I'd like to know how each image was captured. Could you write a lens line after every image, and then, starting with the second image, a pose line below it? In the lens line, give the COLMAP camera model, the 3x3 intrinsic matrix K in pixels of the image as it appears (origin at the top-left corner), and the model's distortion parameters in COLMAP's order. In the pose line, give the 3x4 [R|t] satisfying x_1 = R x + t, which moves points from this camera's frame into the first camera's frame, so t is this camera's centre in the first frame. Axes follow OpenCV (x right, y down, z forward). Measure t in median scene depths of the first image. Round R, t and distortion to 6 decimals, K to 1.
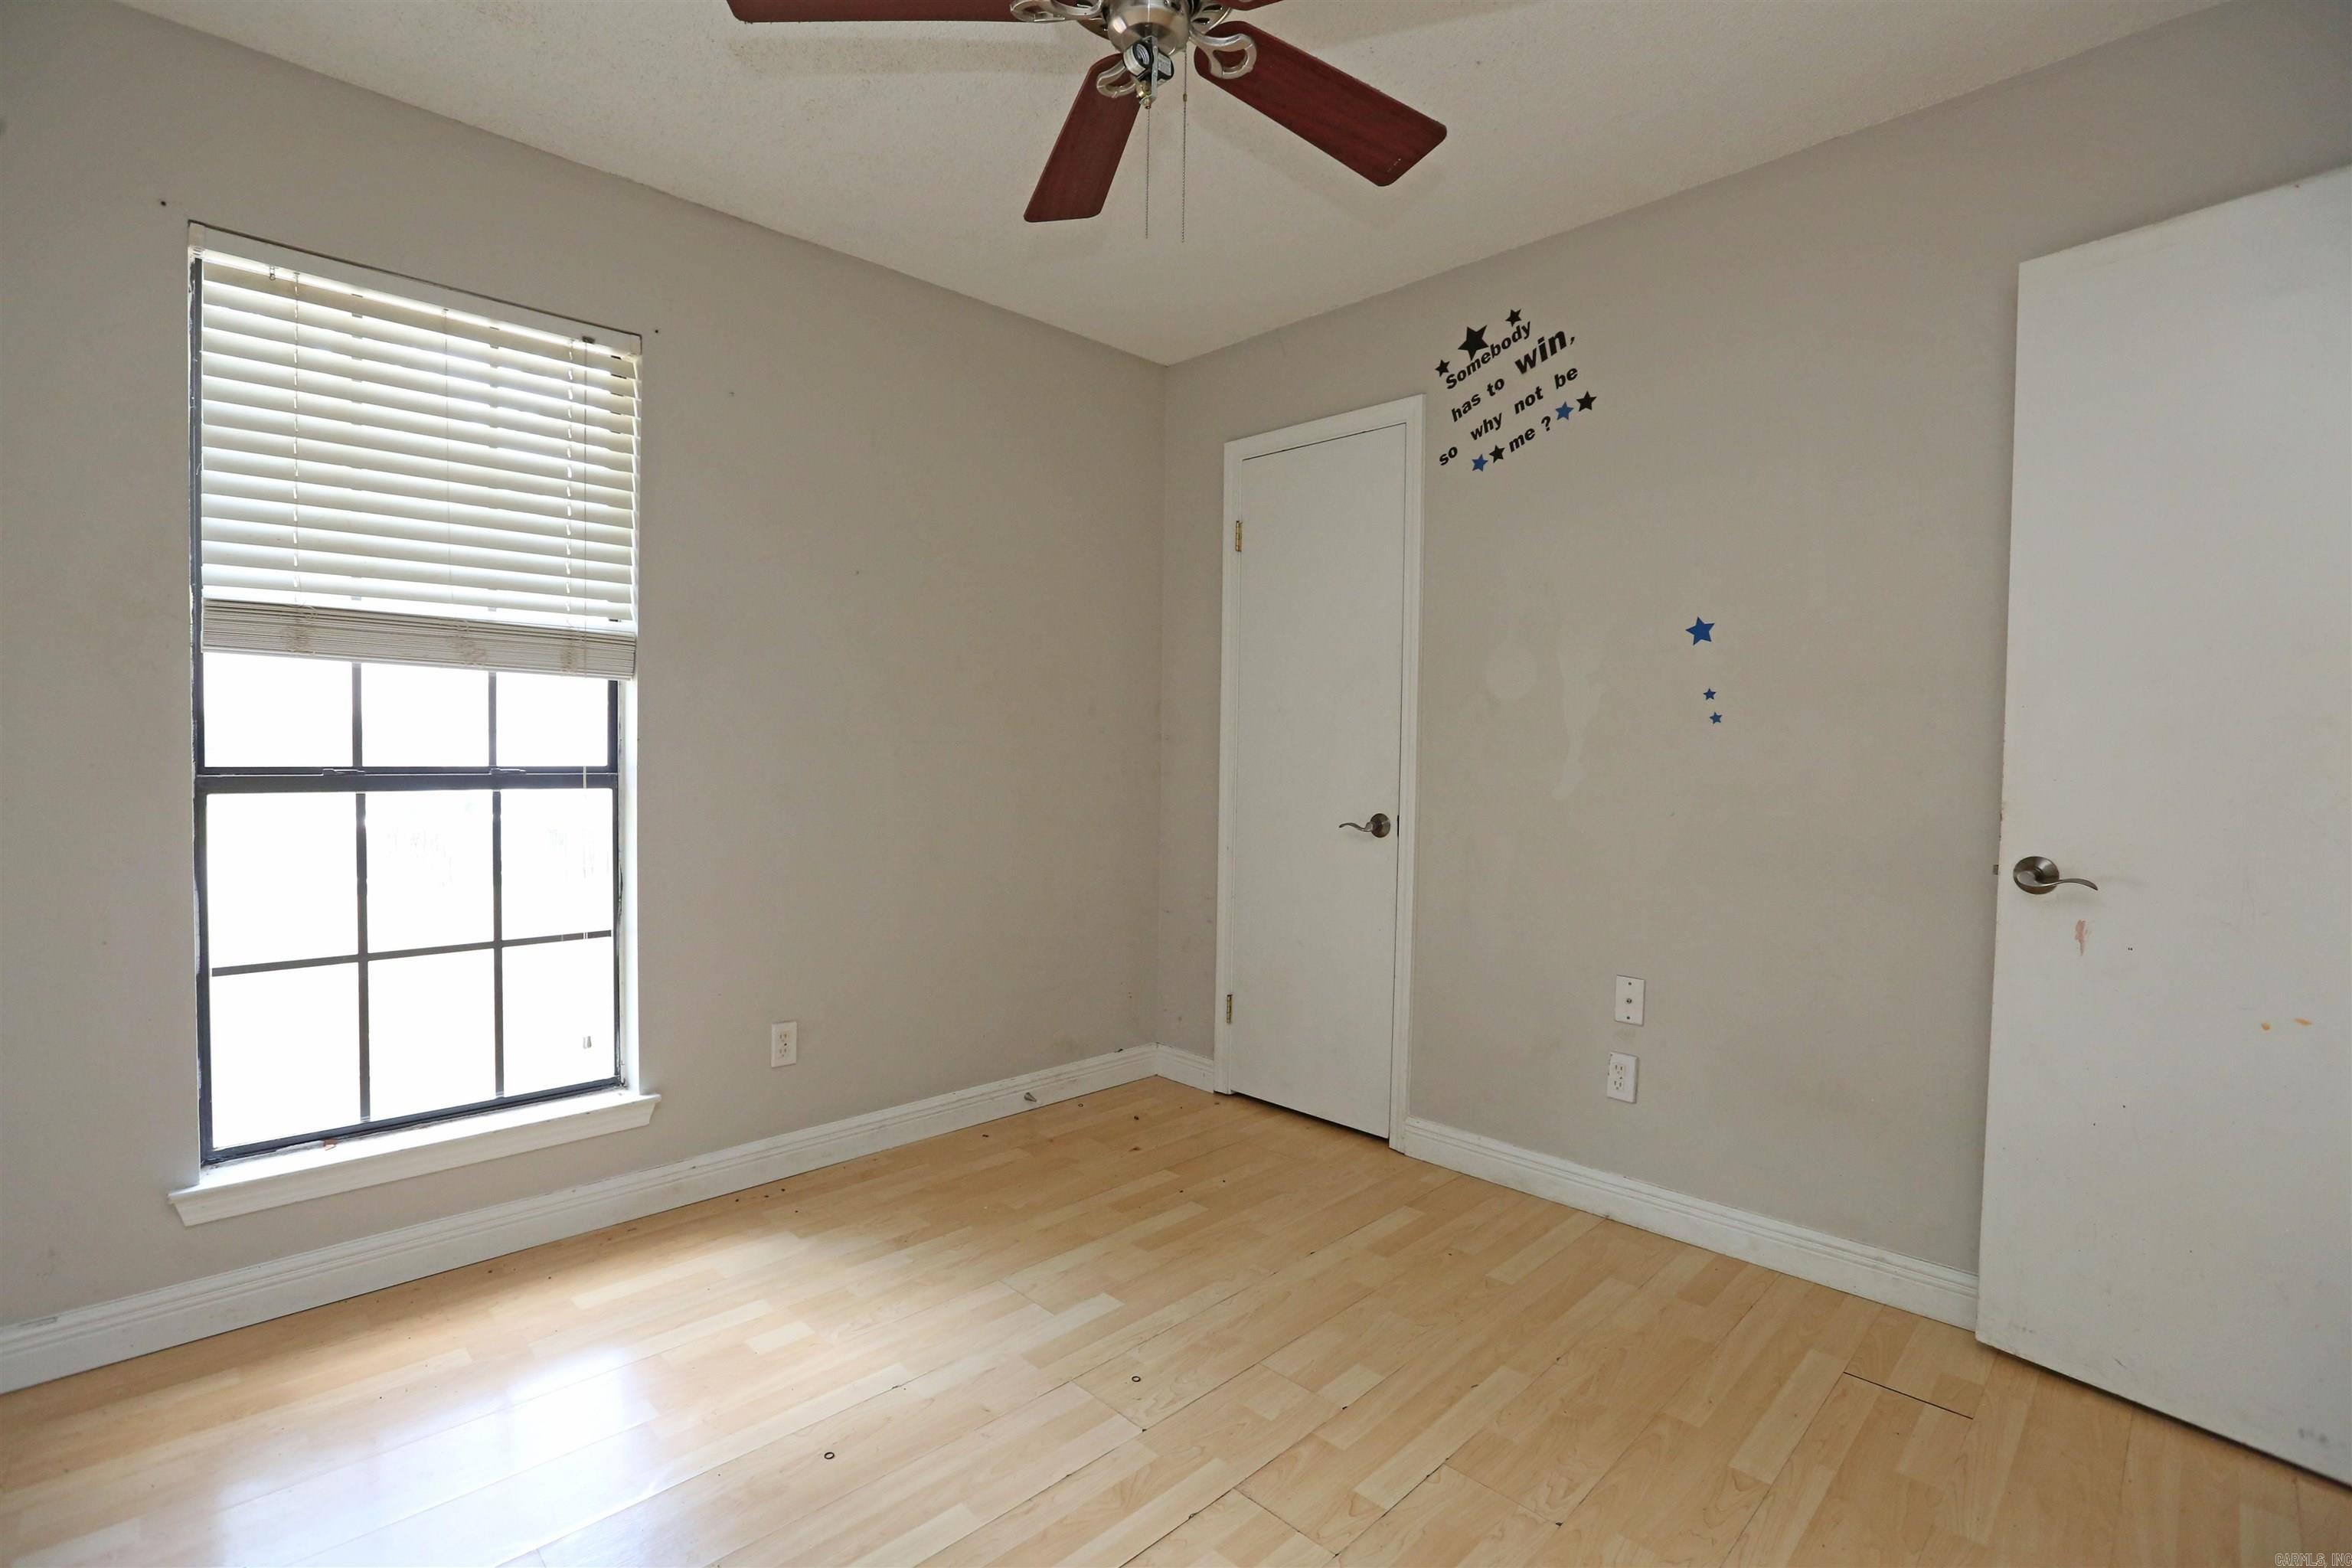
lens RADIAL K [[1068.4, 0, 1156.7], [0, 1068.4, 784.6], [0, 0, 1]] dist [-0.053465, 0.016959]
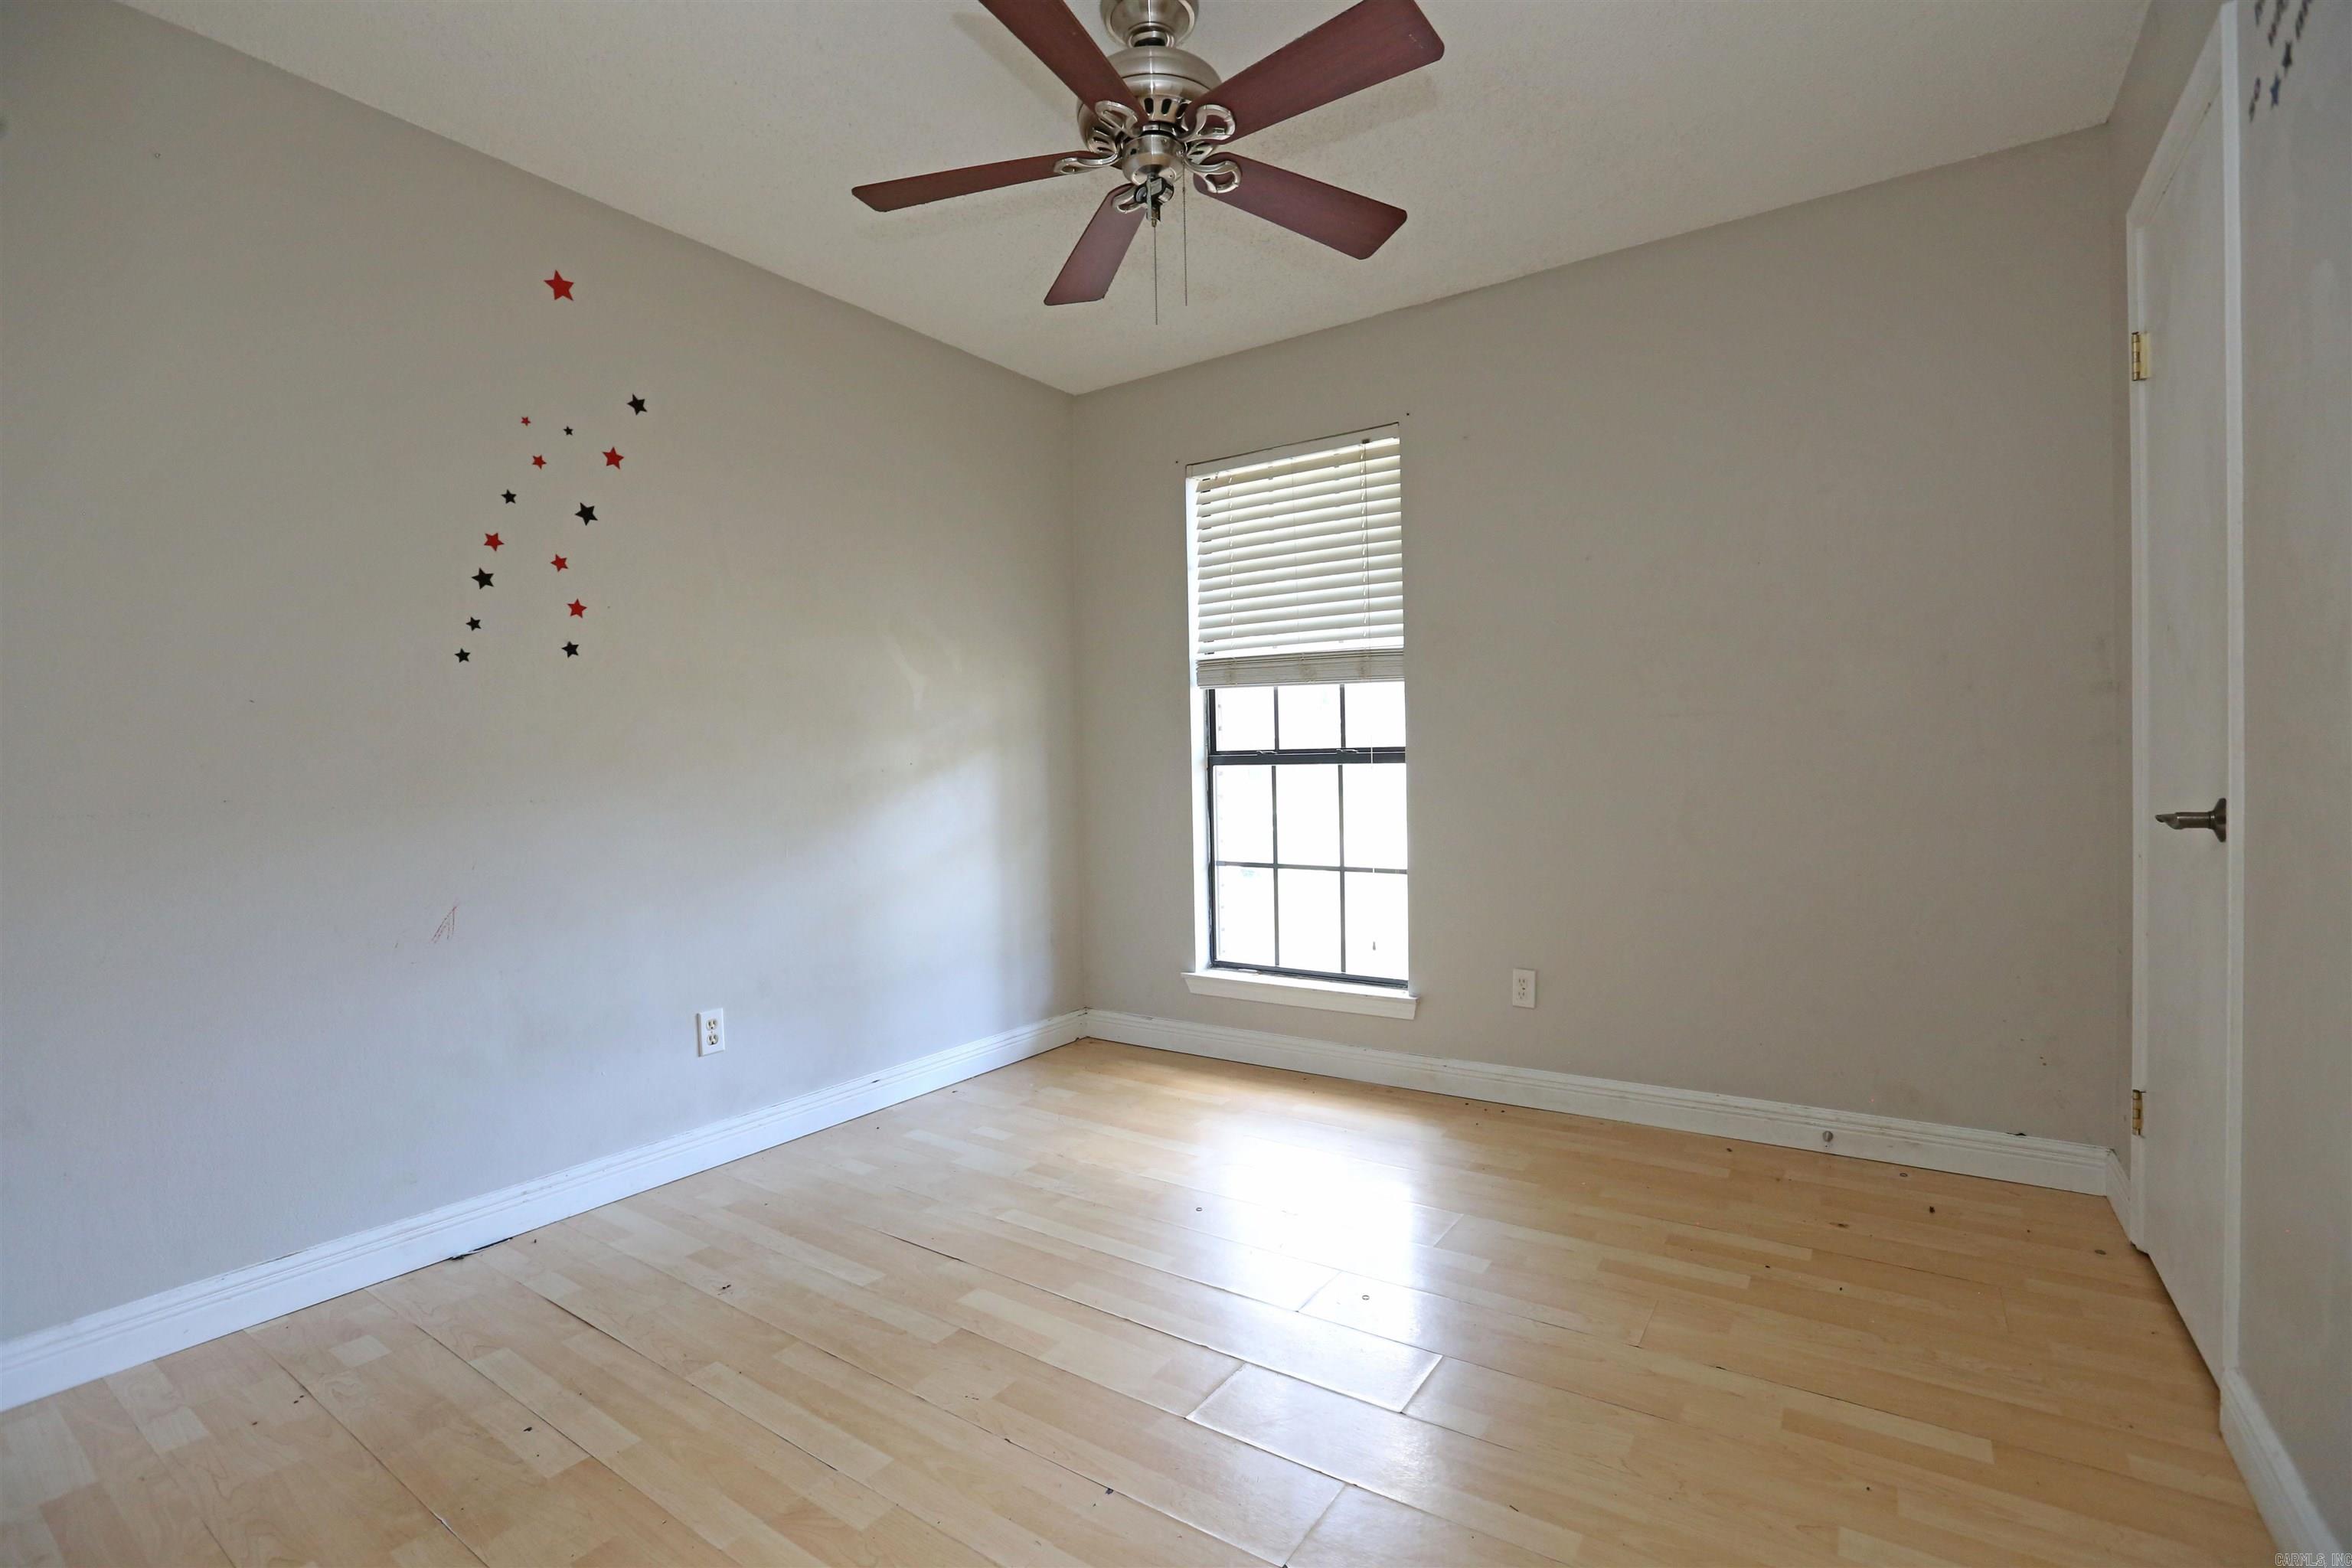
lens RADIAL K [[1068.4, 0, 1171.3], [0, 1068.4, 783.1], [0, 0, 1]] dist [-0.053465, 0.016959]
pose [[0.194756, 0.005946, -0.980834, 0.752175], [-0.008965, 0.999951, 0.004282, 0.025981], [0.980811, 0.007959, 0.194799, 0.443581]]
